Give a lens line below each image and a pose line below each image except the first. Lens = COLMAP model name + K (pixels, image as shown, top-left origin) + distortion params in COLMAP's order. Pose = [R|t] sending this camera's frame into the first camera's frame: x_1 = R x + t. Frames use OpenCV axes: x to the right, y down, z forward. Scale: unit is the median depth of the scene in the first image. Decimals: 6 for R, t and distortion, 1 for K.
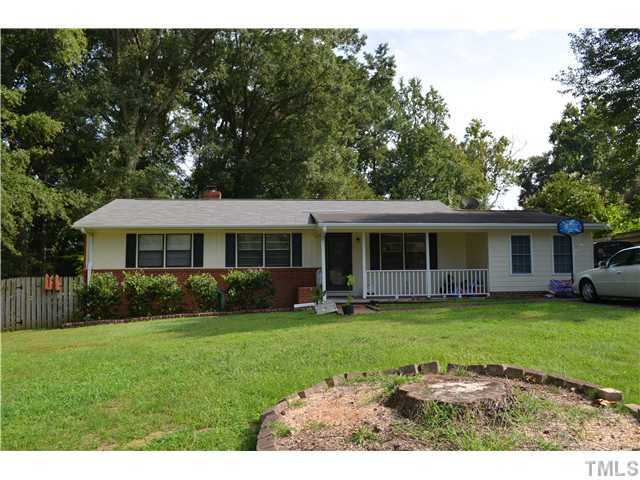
lens RADIAL K [[504.3, 0, 320.0], [0, 504.3, 240.0], [0, 0, 1]] dist [-0.073949, -0.000841]
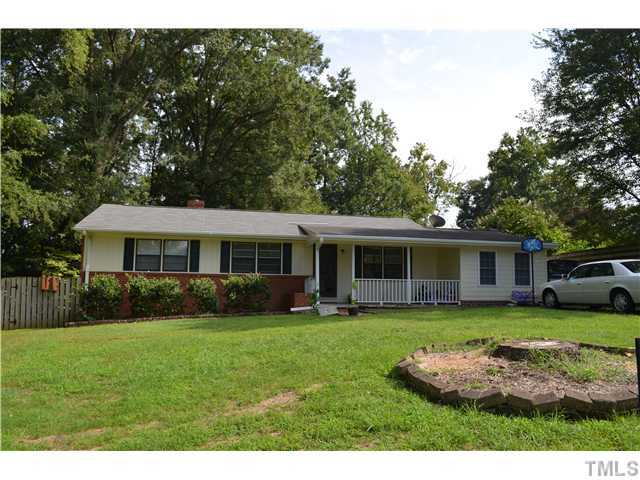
lens RADIAL K [[504.3, 0, 320.0], [0, 504.3, 240.0], [0, 0, 1]] dist [-0.073949, -0.000841]
pose [[0.990446, 0.035221, 0.133331, -0.121387], [-0.031463, 0.999049, -0.030189, 0.010339], [-0.134267, 0.025706, 0.990612, -0.078600]]
